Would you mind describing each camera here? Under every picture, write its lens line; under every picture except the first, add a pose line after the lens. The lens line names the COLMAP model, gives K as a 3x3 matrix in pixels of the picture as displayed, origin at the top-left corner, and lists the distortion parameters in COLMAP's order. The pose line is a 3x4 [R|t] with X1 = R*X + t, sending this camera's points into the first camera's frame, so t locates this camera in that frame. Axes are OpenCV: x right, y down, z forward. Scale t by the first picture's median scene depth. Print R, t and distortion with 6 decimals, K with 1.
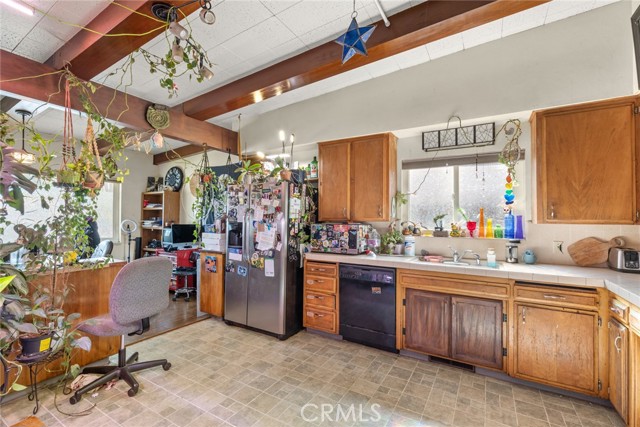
lens RADIAL K [[288.3, 0, 320.0], [0, 288.3, 213.5], [0, 0, 1]] dist [0.002828, 0.000094]
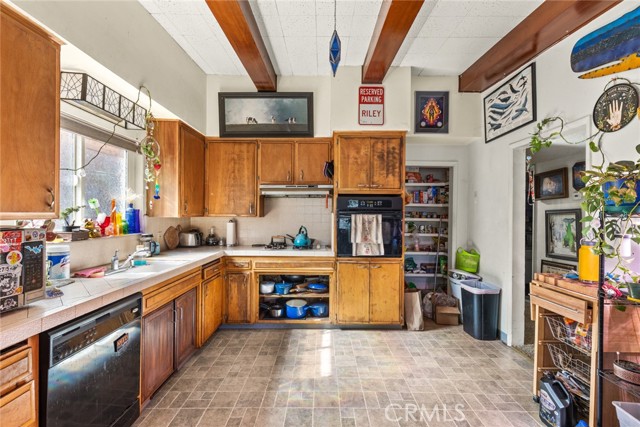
lens RADIAL K [[288.3, 0, 320.0], [0, 288.3, 213.5], [0, 0, 1]] dist [0.002828, 0.000094]
pose [[-0.511864, -0.008187, 0.859028, -0.444269], [-0.023842, 0.999705, -0.004678, 0.009585], [-0.858736, -0.022875, -0.511908, 0.894939]]
